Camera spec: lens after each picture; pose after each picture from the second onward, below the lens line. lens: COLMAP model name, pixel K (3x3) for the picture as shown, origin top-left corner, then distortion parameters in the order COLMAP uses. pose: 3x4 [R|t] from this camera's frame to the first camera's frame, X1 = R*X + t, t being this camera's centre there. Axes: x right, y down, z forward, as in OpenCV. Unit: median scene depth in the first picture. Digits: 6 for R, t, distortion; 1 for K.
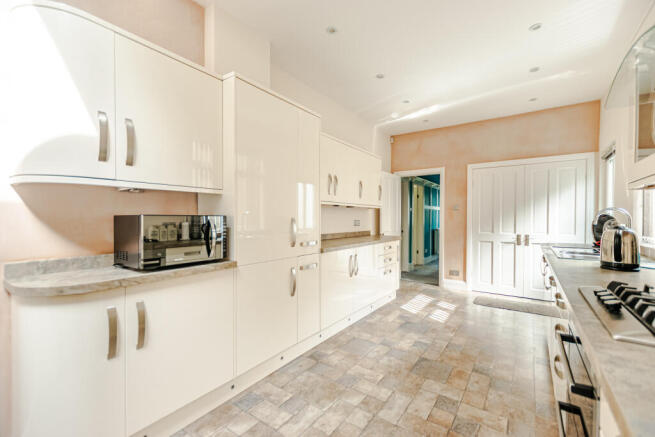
lens RADIAL K [[280.8, 0, 327.6], [0, 280.8, 219.5], [0, 0, 1]] dist [-0.003627, 0.000257]
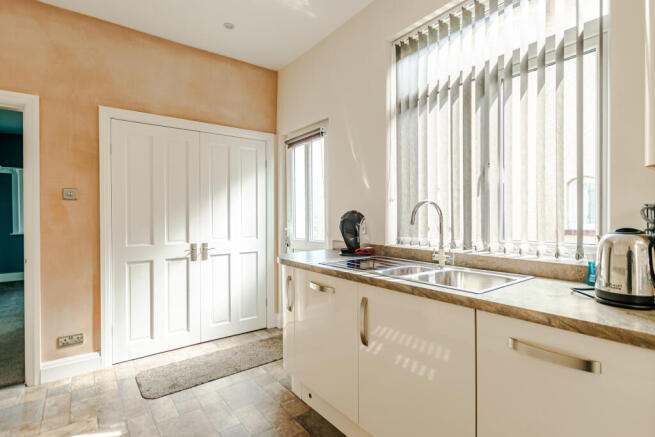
lens RADIAL K [[331.8, 0, 331.1], [0, 331.8, 220.1], [0, 0, 1]] dist [0.010067, -0.002383]
pose [[0.298735, -0.014758, 0.954222, 0.089210], [0.013358, 0.999847, 0.011282, -0.002478], [-0.954243, 0.009376, 0.298886, 0.559967]]
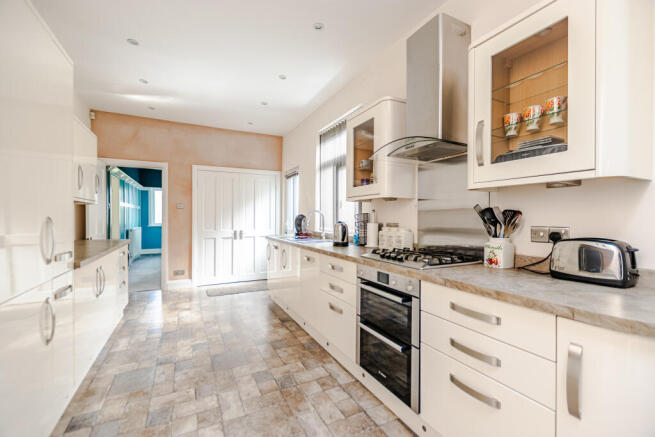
lens RADIAL K [[280.8, 0, 330.8], [0, 280.8, 219.5], [0, 0, 1]] dist [-0.003627, 0.000257]
pose [[0.448389, -0.009775, 0.893785, -0.236898], [0.004600, 0.999952, 0.008629, -0.001954], [-0.893827, 0.000242, 0.448413, 0.107144]]
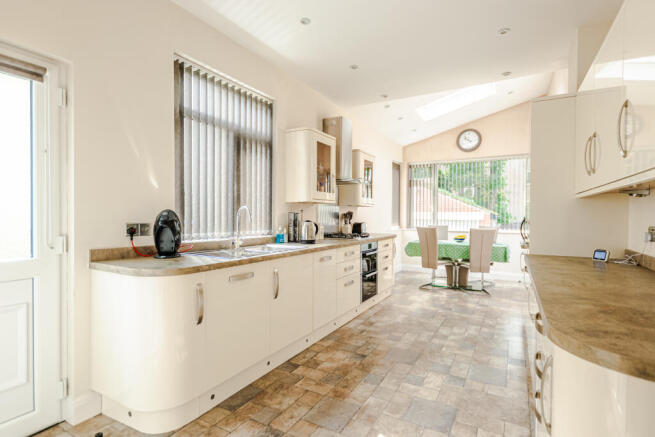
lens RADIAL K [[331.8, 0, 332.2], [0, 331.8, 217.0], [0, 0, 1]] dist [0.010067, -0.002383]
pose [[-0.992212, -0.008883, -0.124245, 0.481410], [-0.010179, 0.999900, 0.009803, -0.008730], [0.124146, 0.010991, -0.992203, 1.335894]]
